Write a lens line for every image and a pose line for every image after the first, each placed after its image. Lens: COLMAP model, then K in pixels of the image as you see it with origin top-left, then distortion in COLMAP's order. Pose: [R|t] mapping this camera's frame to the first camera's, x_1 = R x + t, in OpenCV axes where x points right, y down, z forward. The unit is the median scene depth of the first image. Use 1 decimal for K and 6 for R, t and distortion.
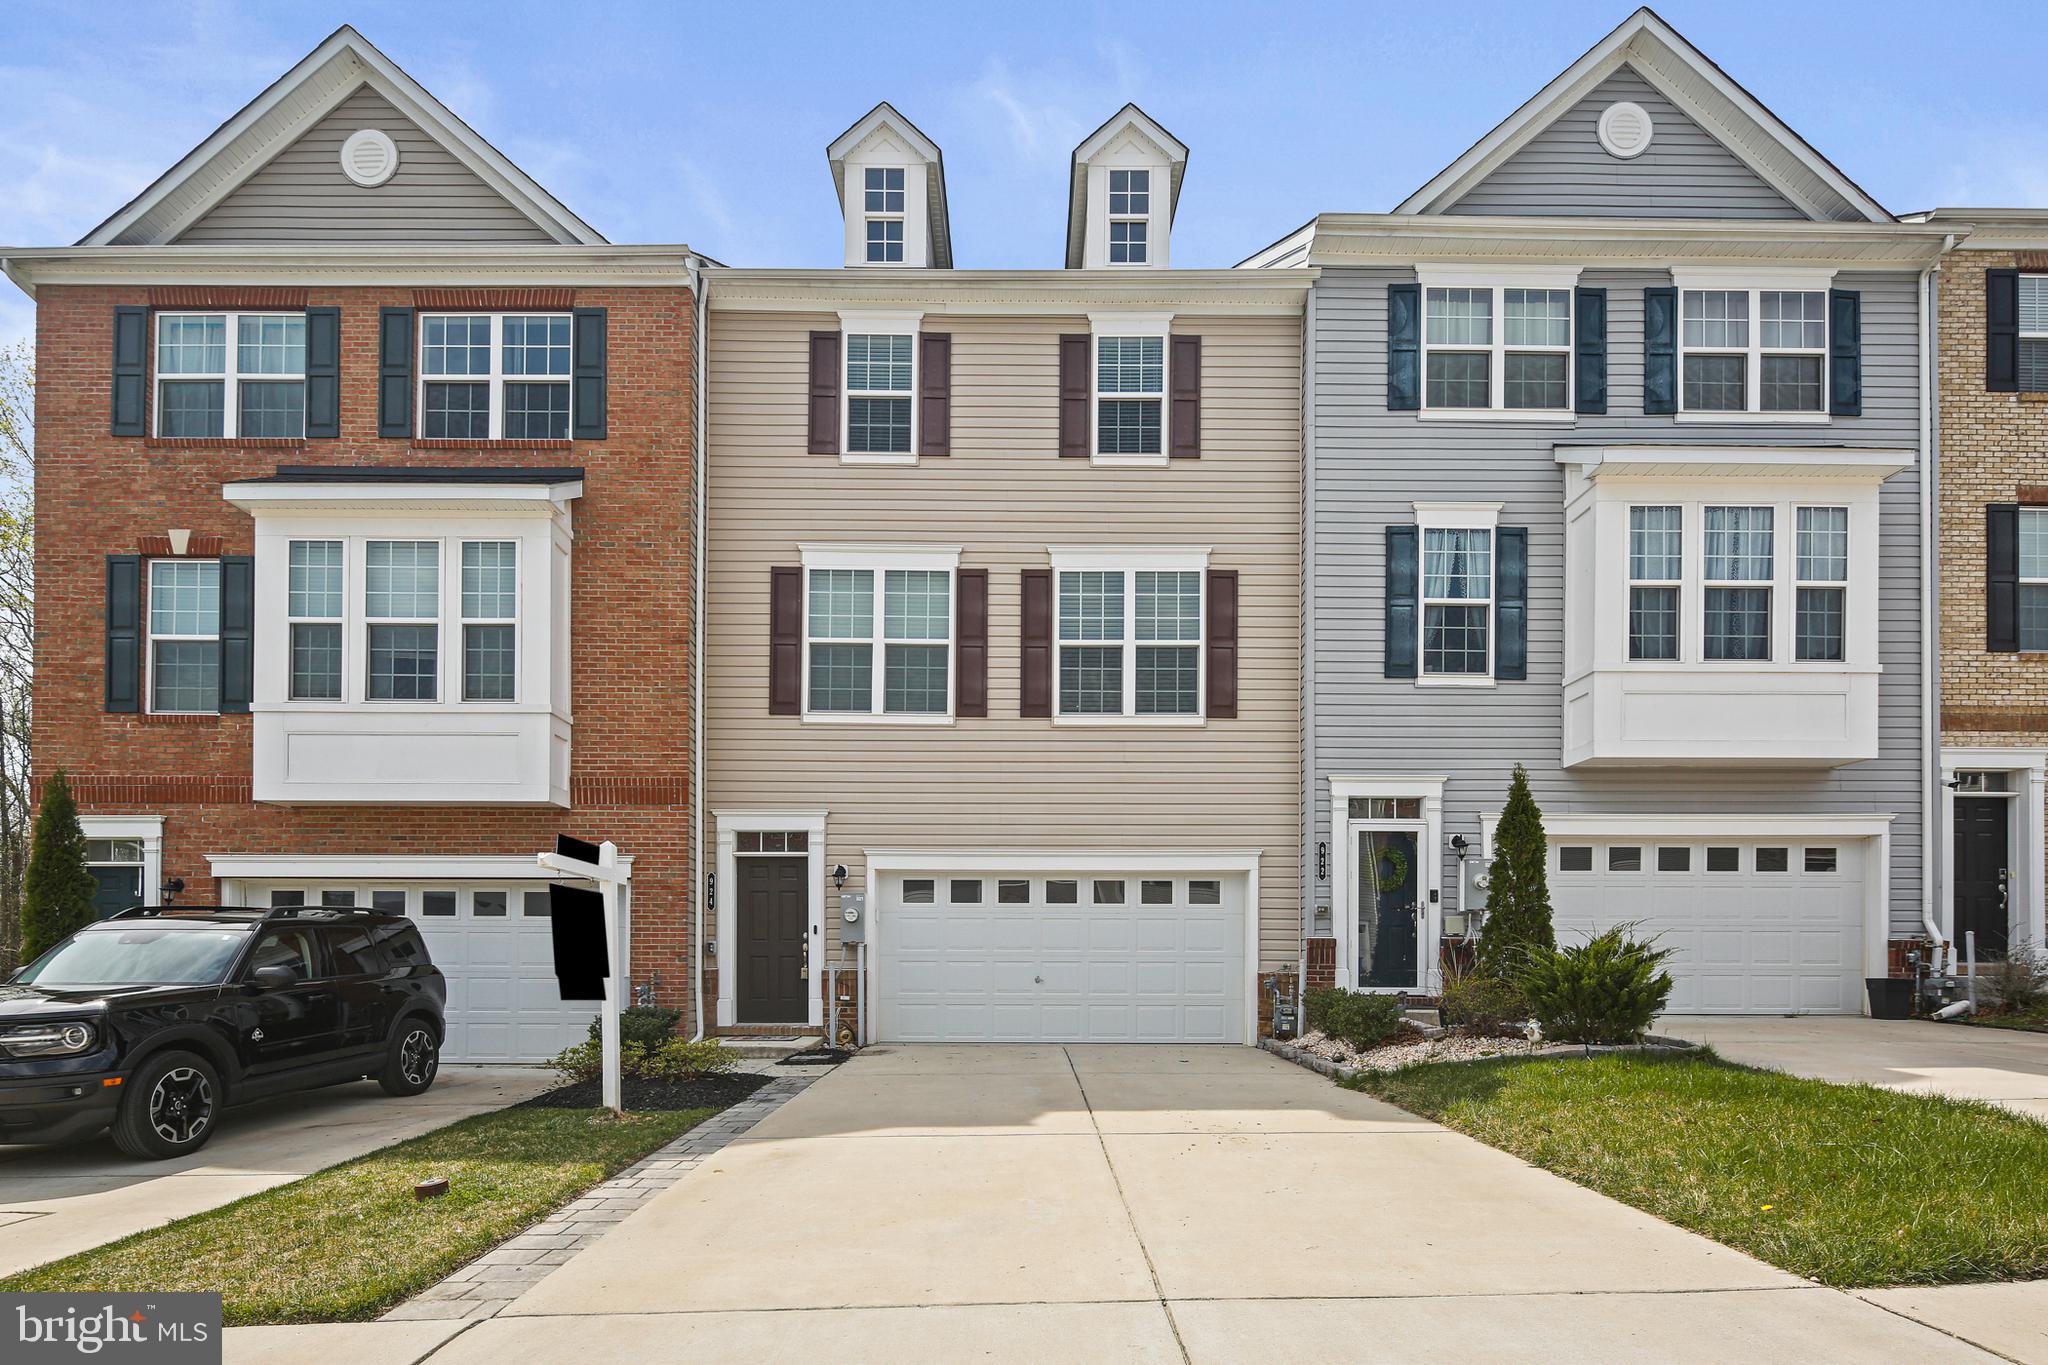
lens RADIAL K [[997.8, 0, 1025.2], [0, 997.8, 936.8], [0, 0, 1]] dist [-0.001660, -0.002013]
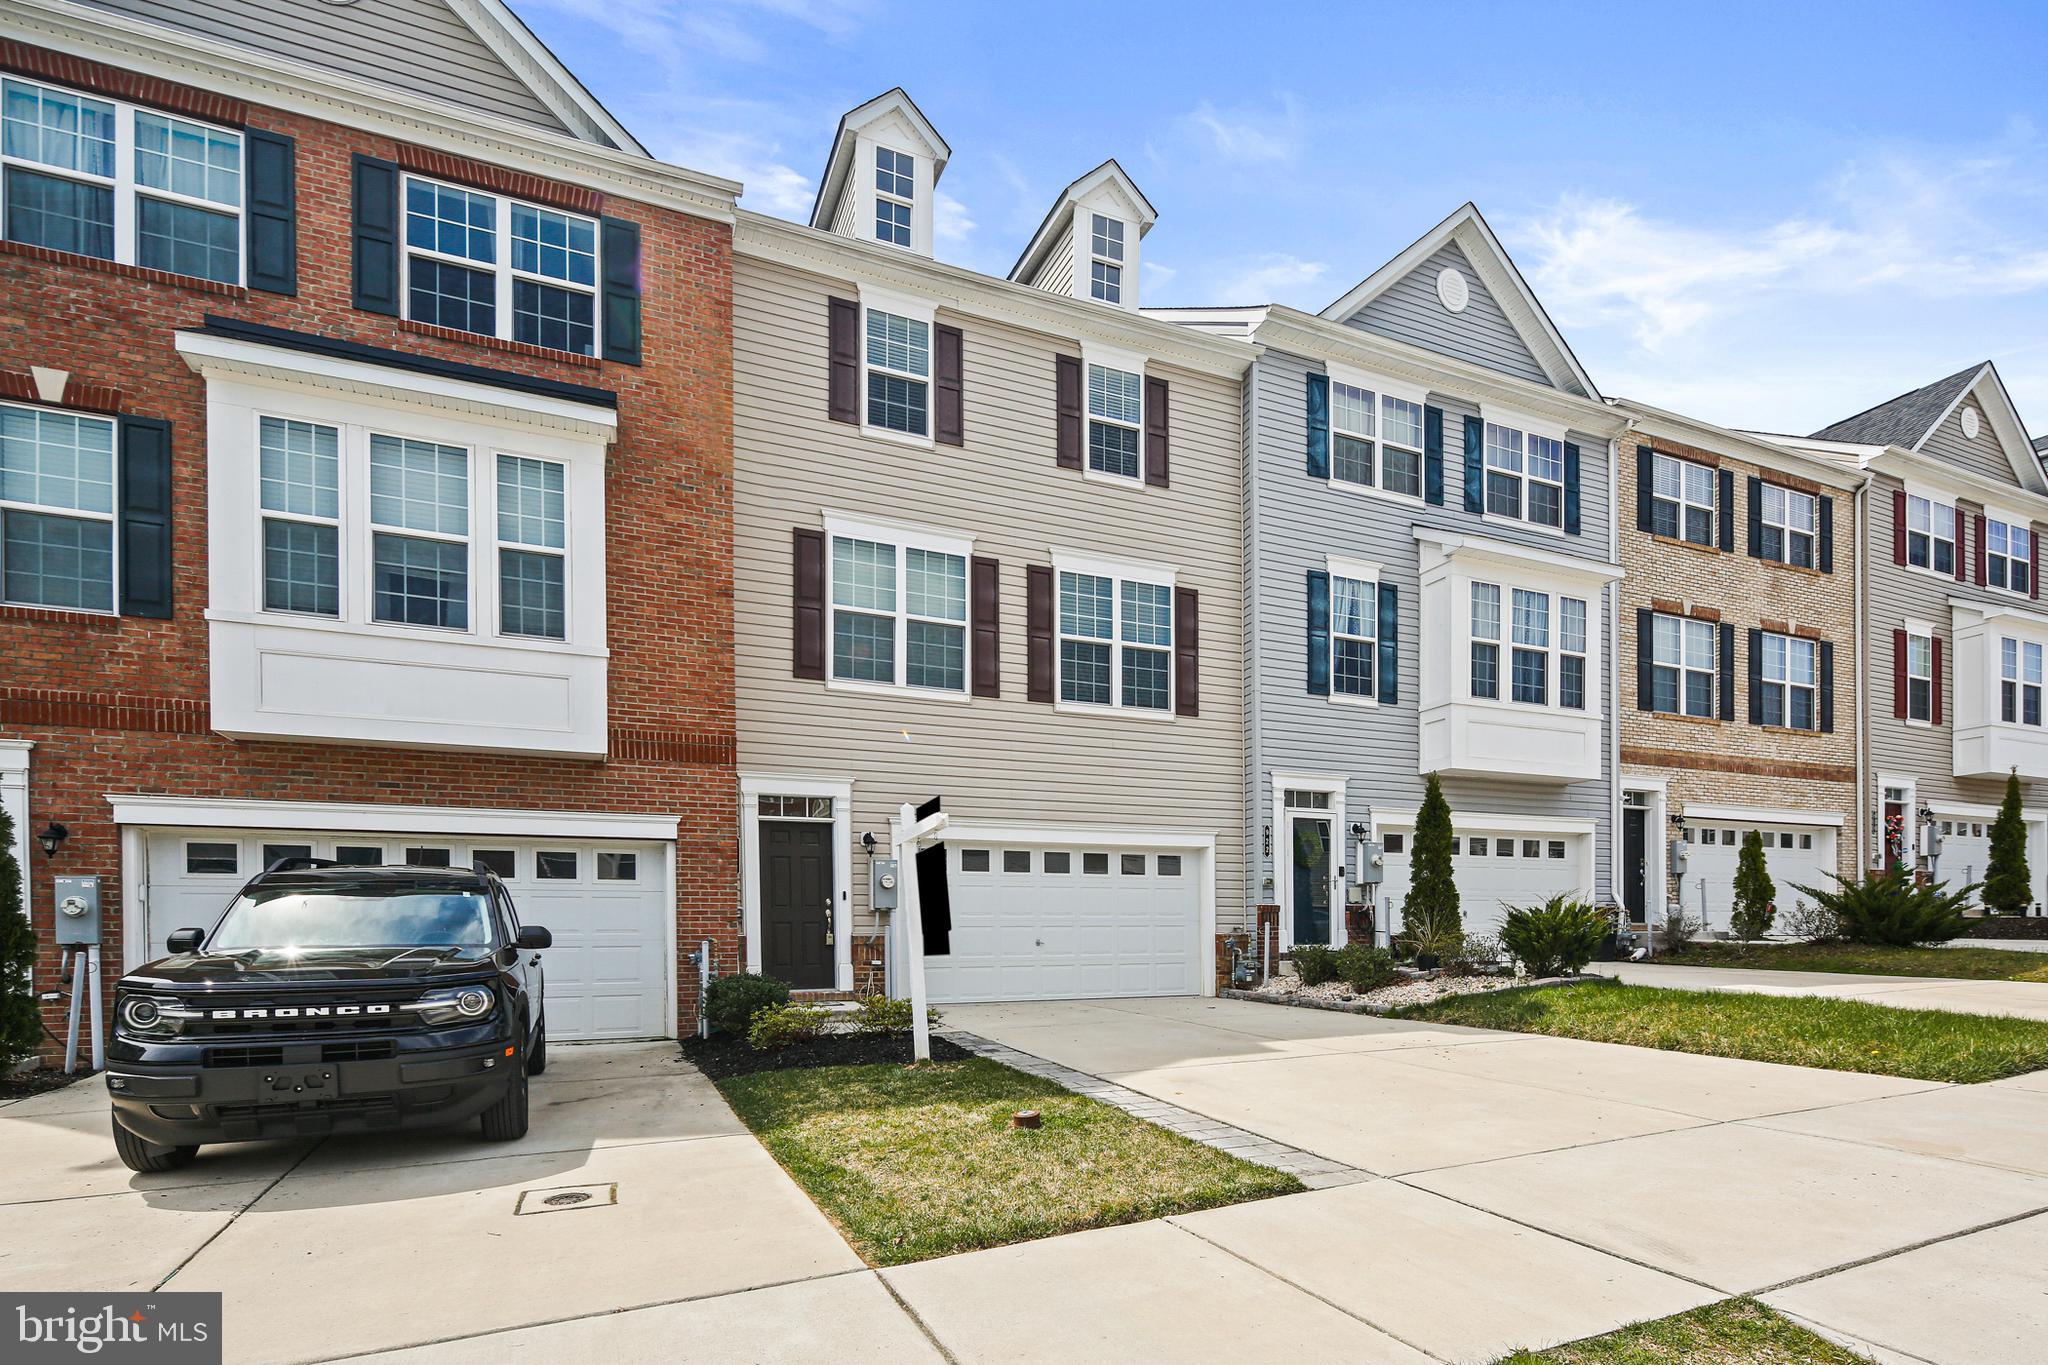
lens RADIAL K [[1003.3, 0, 1024.7], [0, 1003.3, 923.1], [0, 0, 1]] dist [-0.002353, -0.001829]
pose [[0.920881, -0.004726, 0.389814, -0.442672], [0.001080, 0.999954, 0.009571, 0.011362], [-0.389841, -0.008392, 0.920844, -0.005370]]
